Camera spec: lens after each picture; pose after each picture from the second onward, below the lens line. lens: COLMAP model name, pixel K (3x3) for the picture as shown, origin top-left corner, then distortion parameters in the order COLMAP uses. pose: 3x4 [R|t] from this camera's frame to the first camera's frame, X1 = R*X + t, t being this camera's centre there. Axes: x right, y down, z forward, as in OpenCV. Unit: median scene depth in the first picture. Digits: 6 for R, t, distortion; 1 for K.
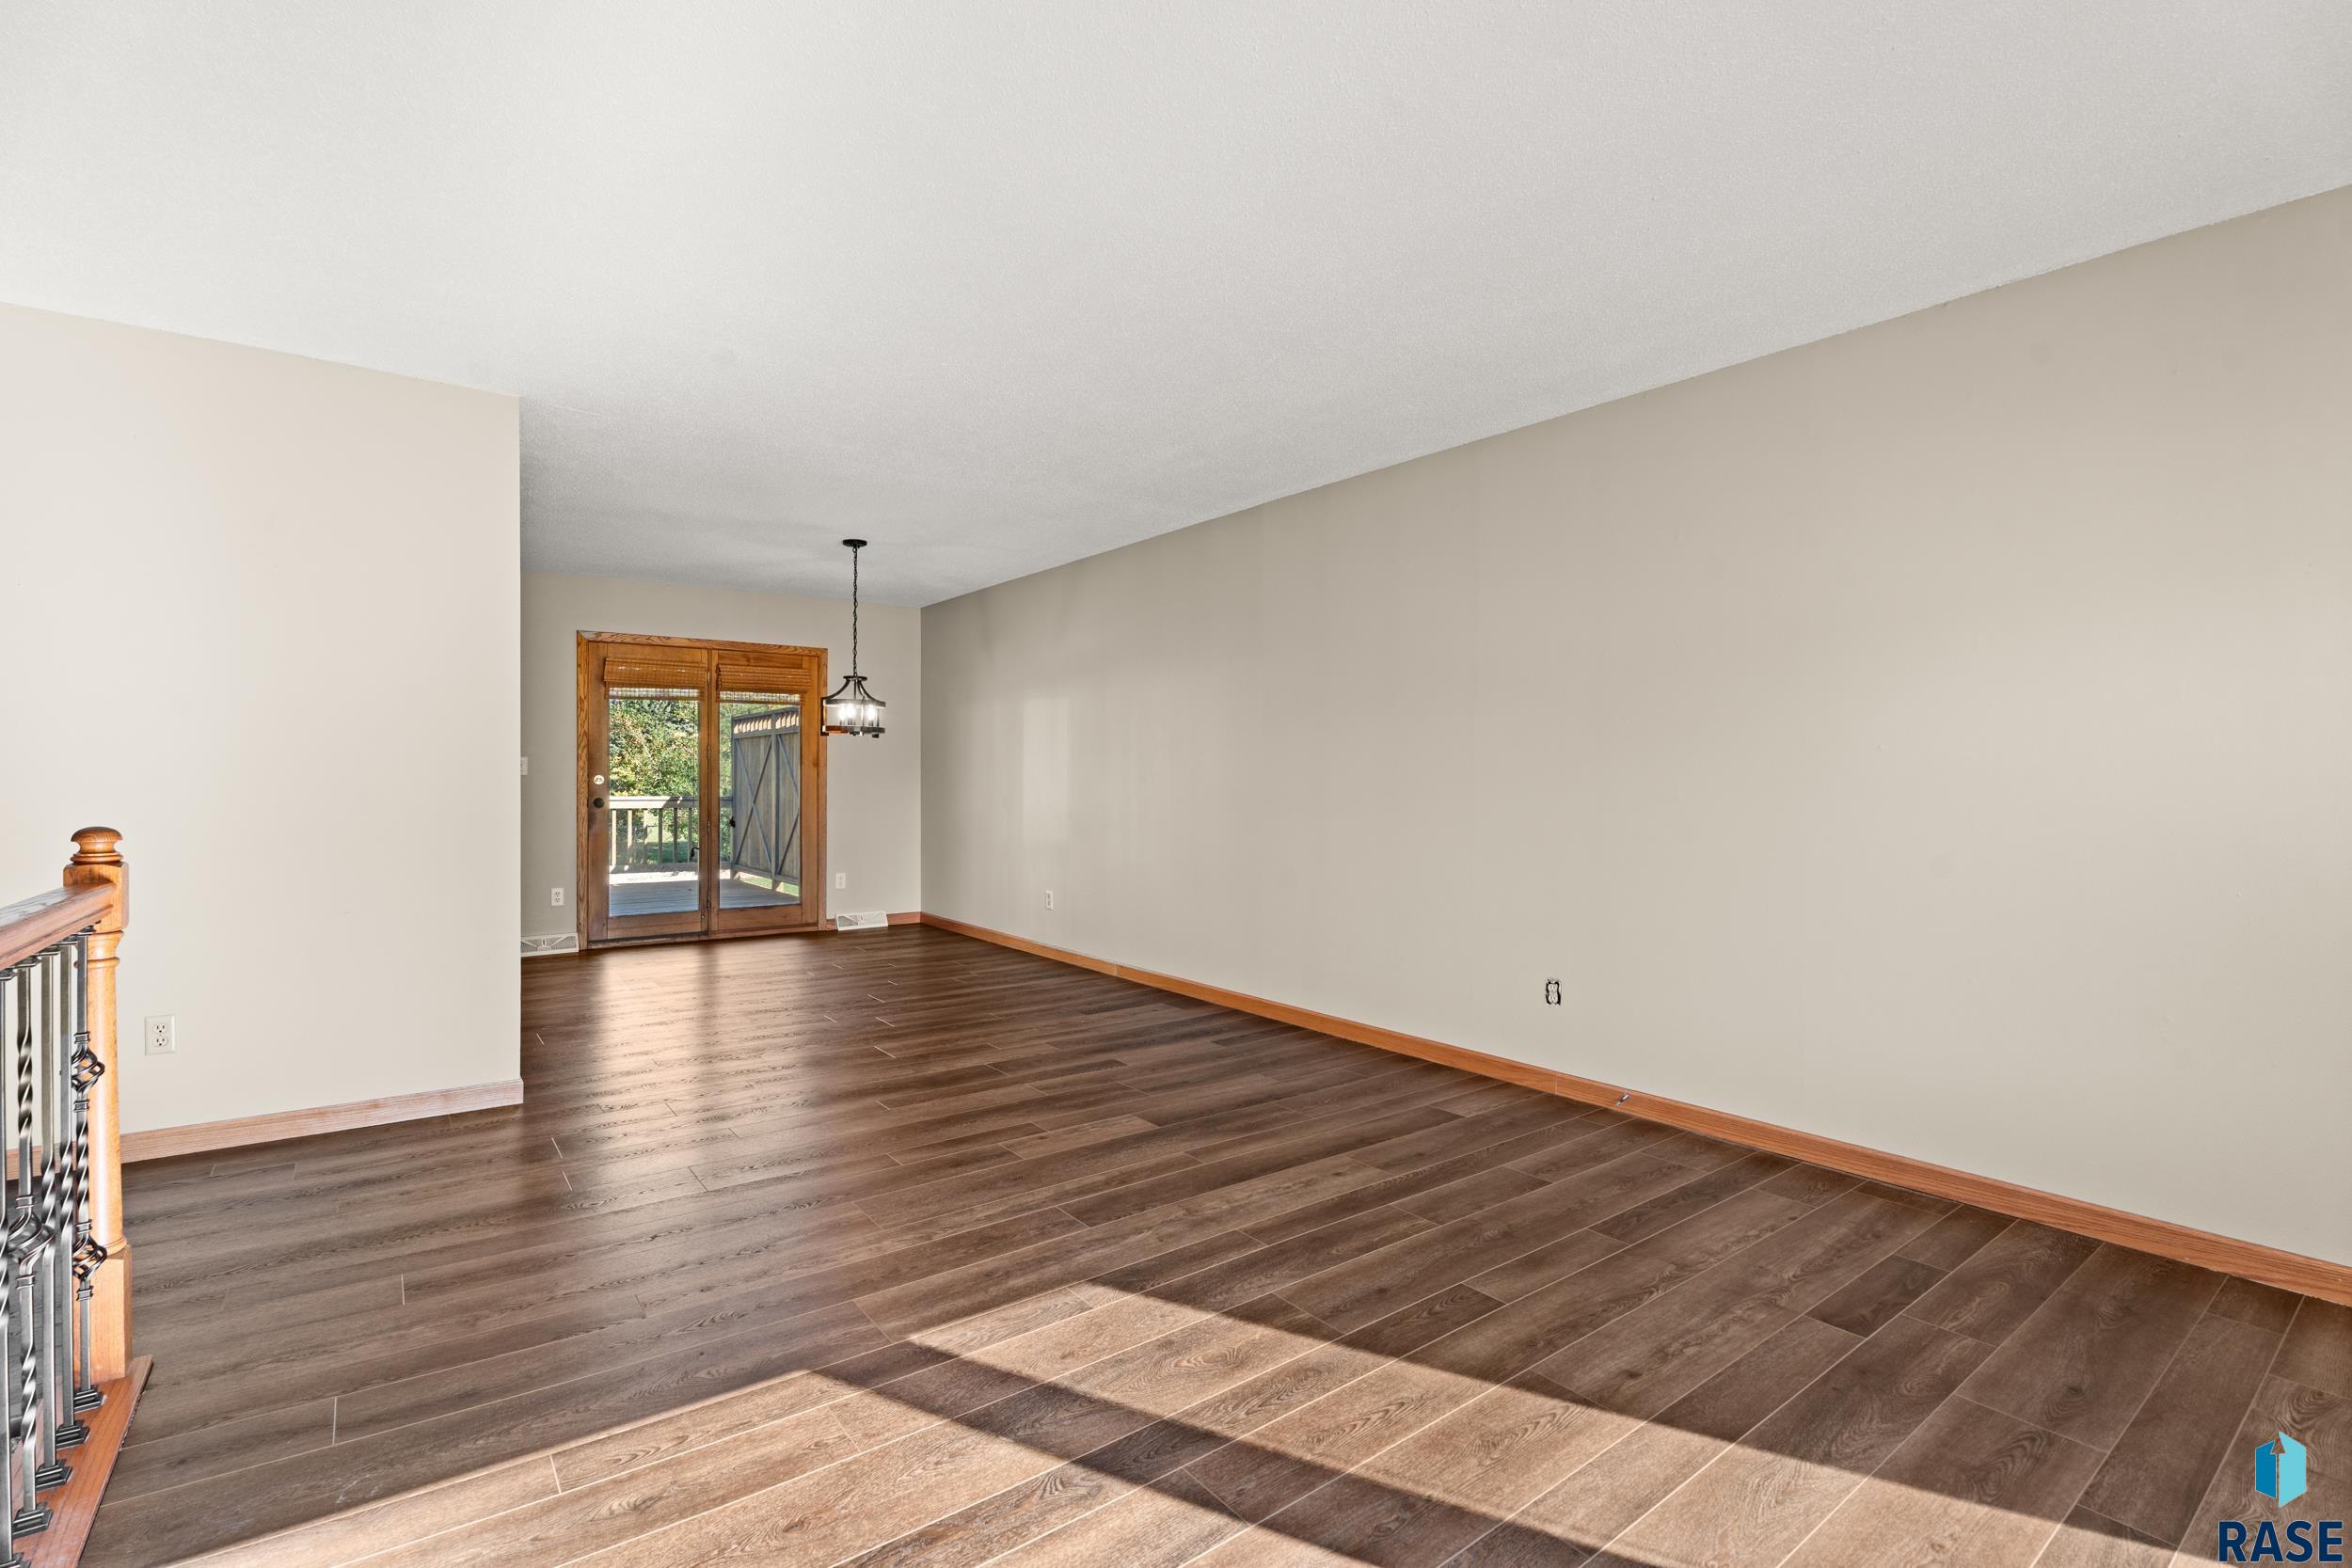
lens RADIAL K [[1063.1, 0, 1169.1], [0, 1063.1, 784.7], [0, 0, 1]] dist [-0.016087, -0.000072]
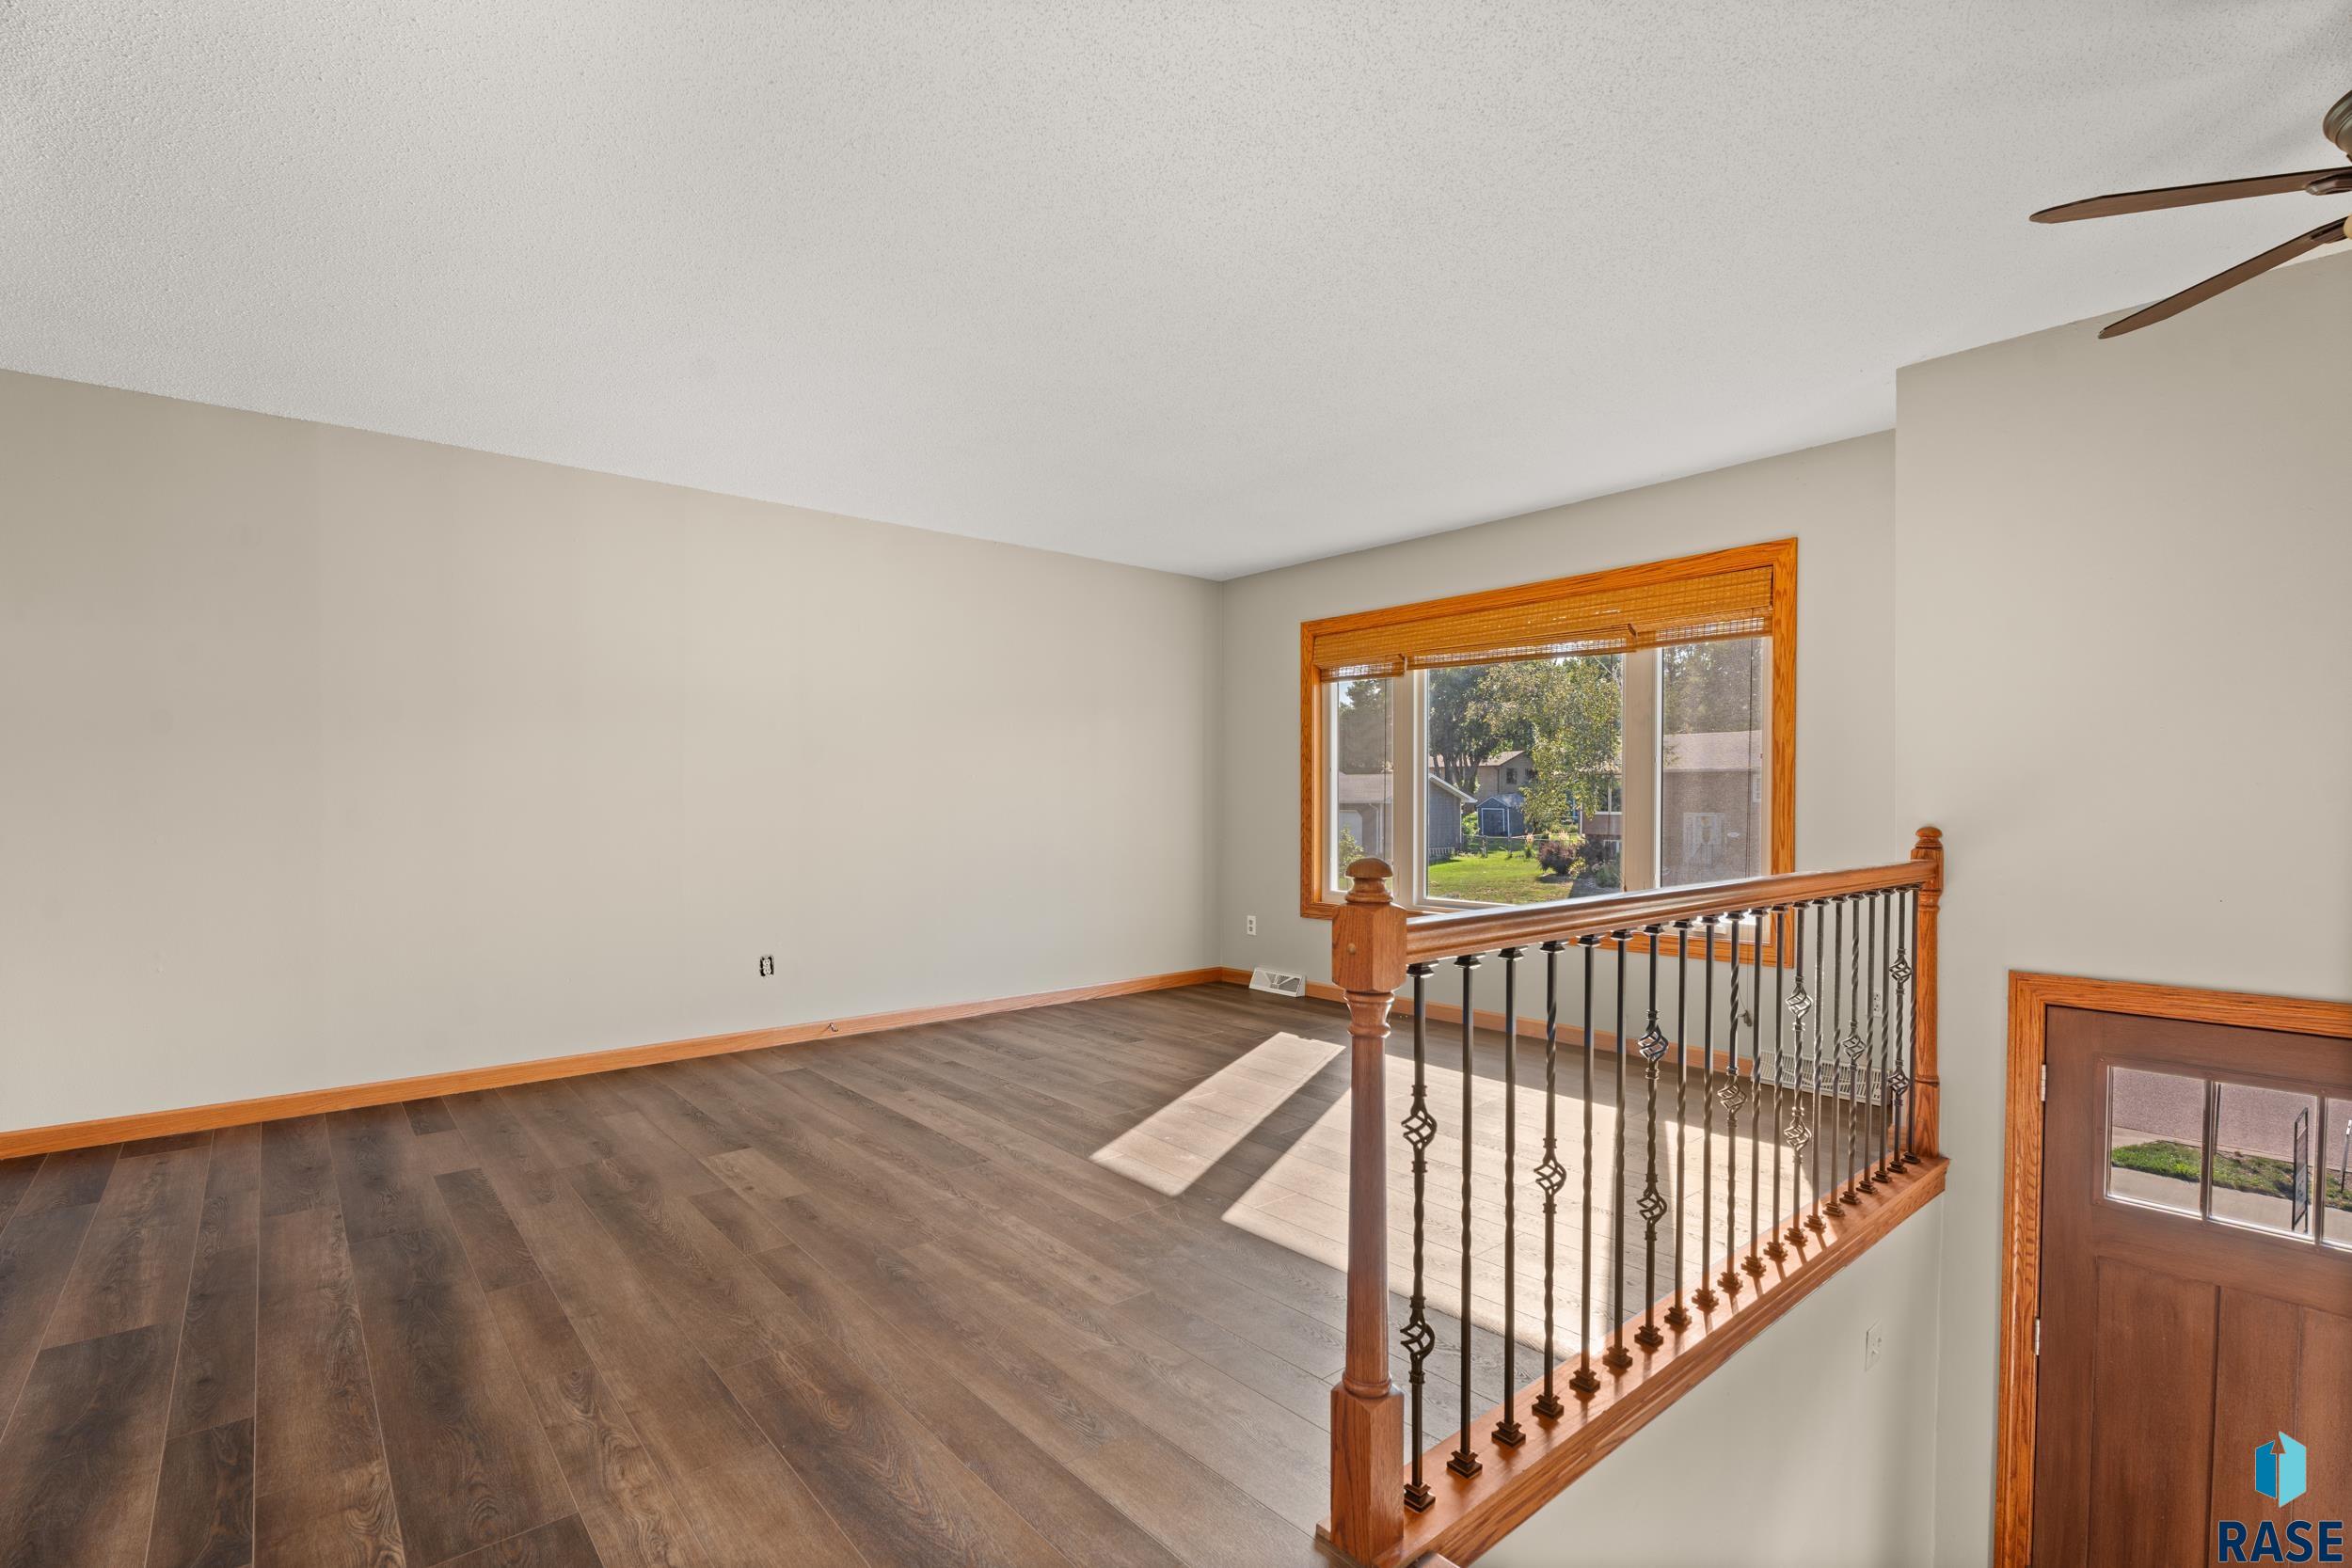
lens RADIAL K [[1084.5, 0, 1176.0], [0, 1084.5, 784.0], [0, 0, 1]] dist [-0.016445, 0.000173]
pose [[-0.060387, 0.007203, 0.998149, -1.385736], [0.004982, 0.999964, -0.006914, -0.007220], [-0.998163, 0.004555, -0.060421, 0.893317]]
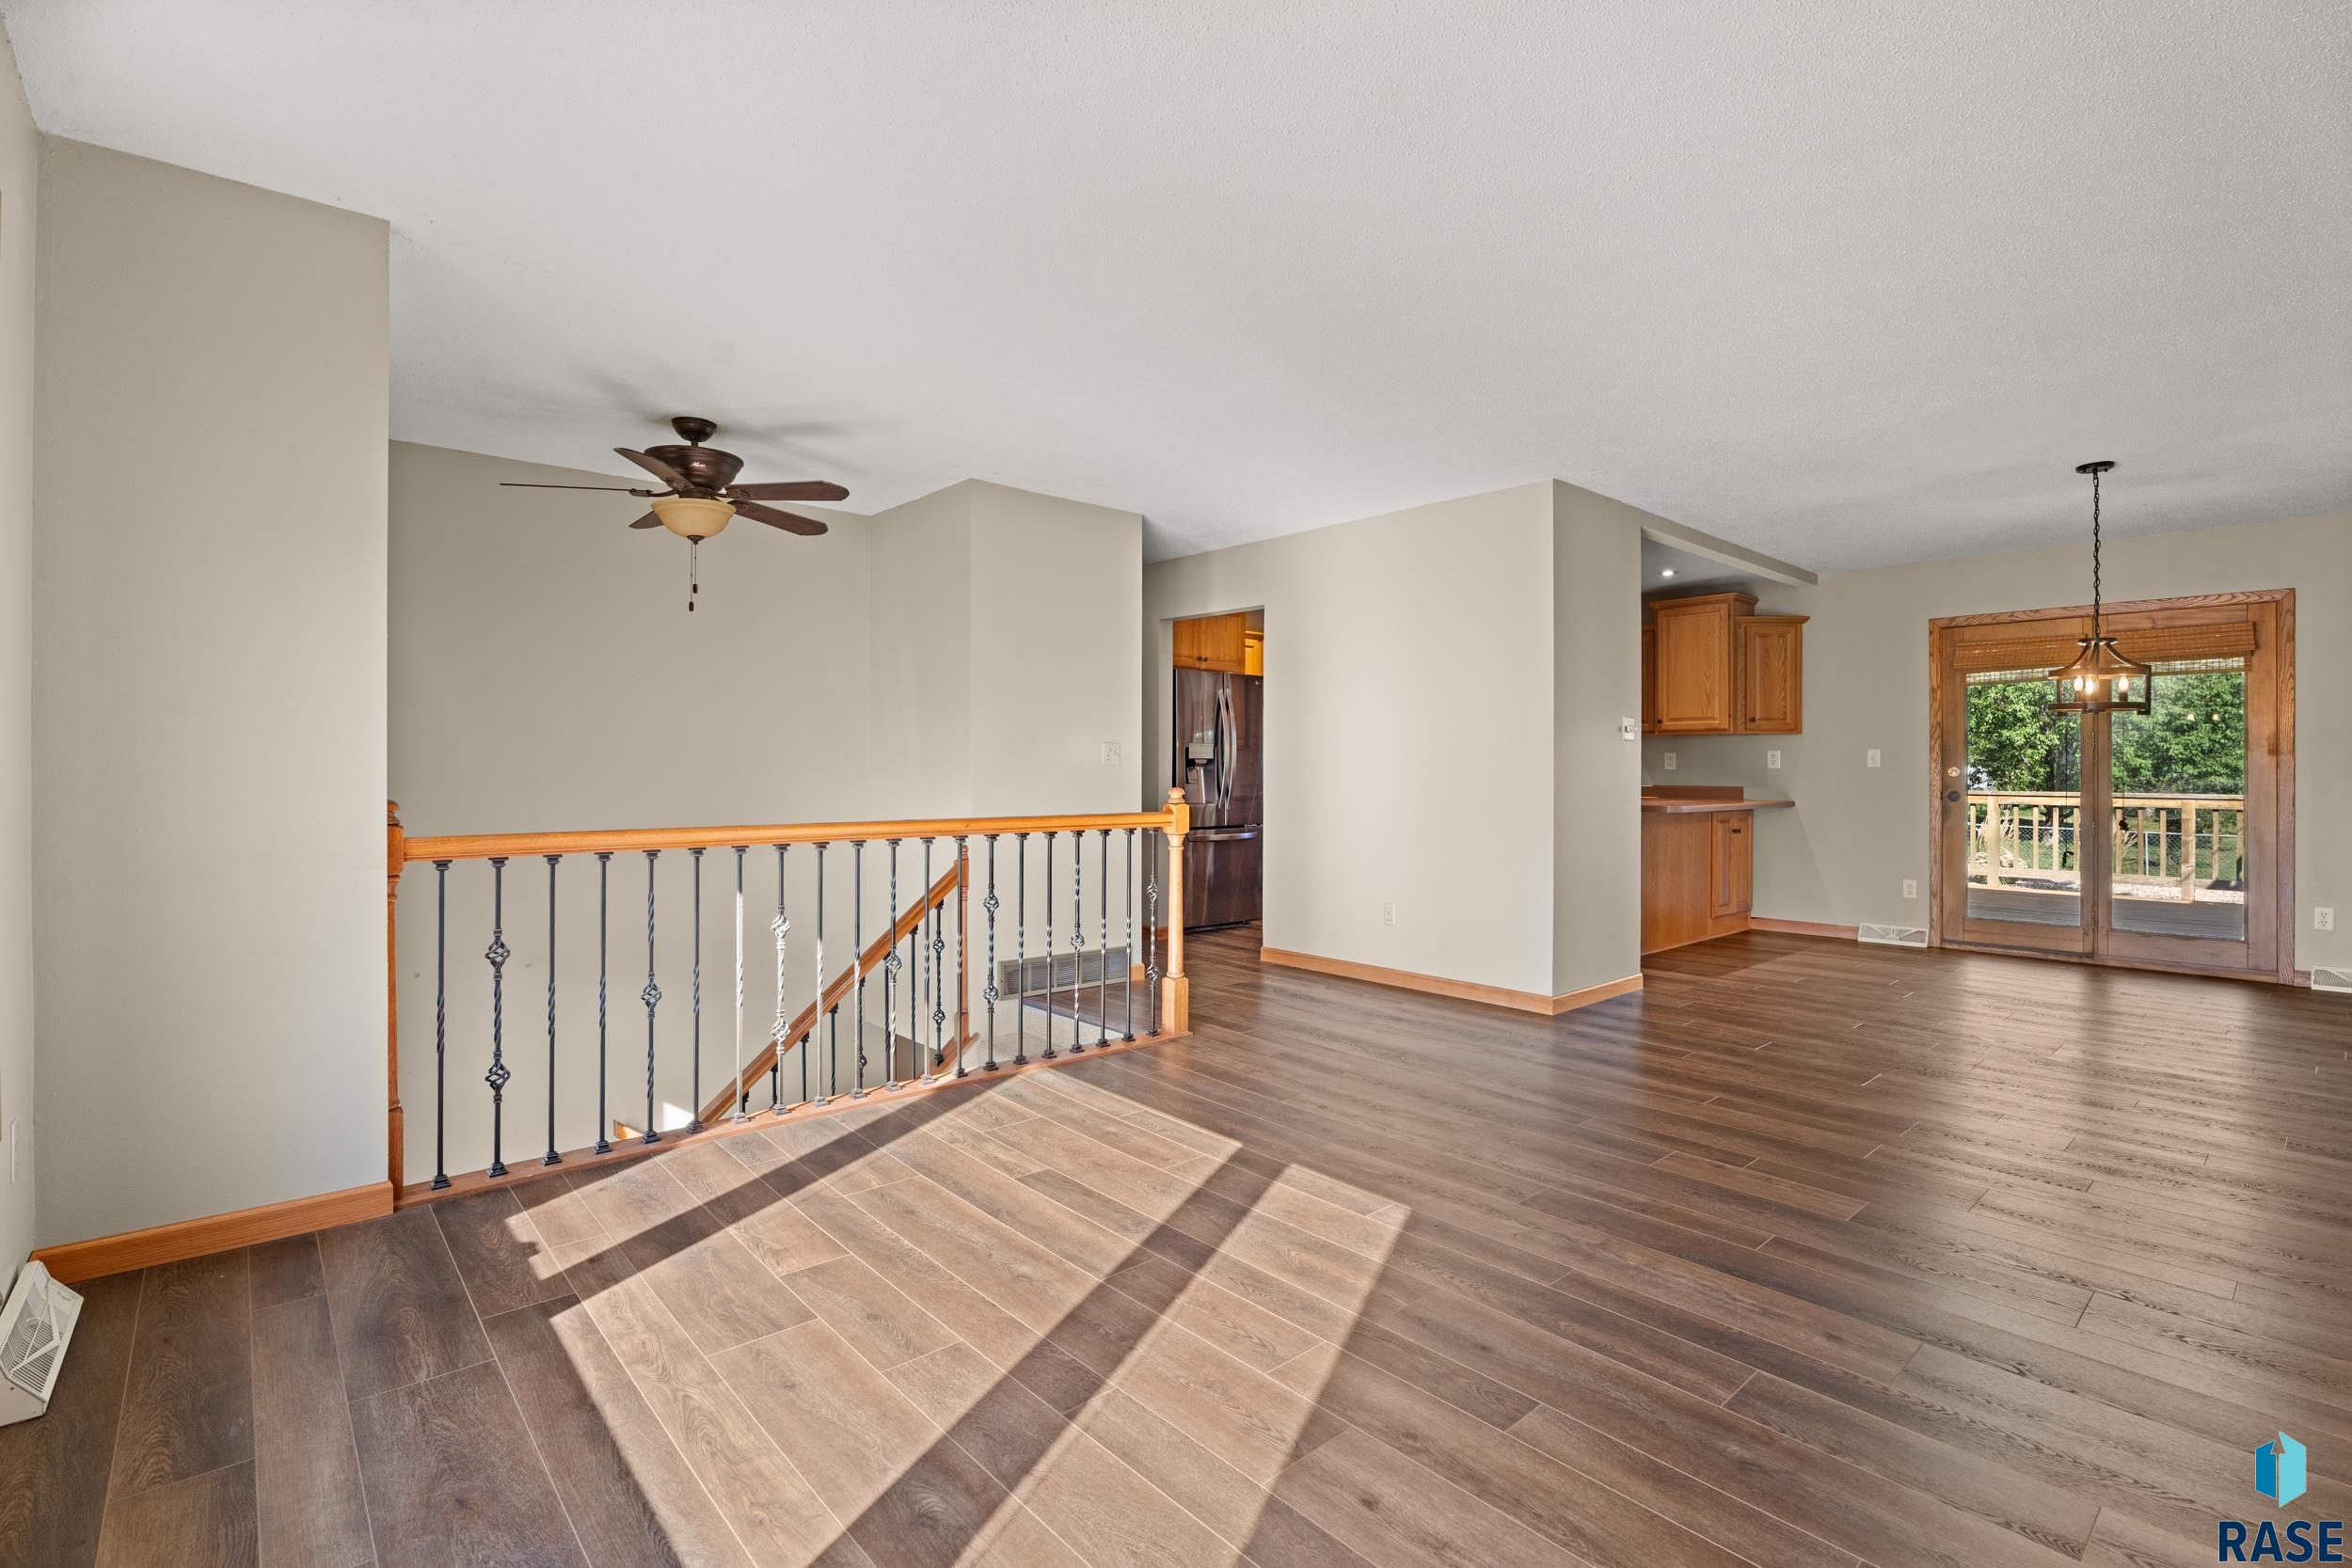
lens RADIAL K [[1069.1, 0, 1180.5], [0, 1069.1, 765.2], [0, 0, 1]] dist [-0.017103, -0.000173]
pose [[0.082838, -0.005191, -0.996550, 0.957295], [-0.009400, 0.999938, -0.005990, 0.004082], [0.996519, 0.009864, 0.082784, 0.609544]]
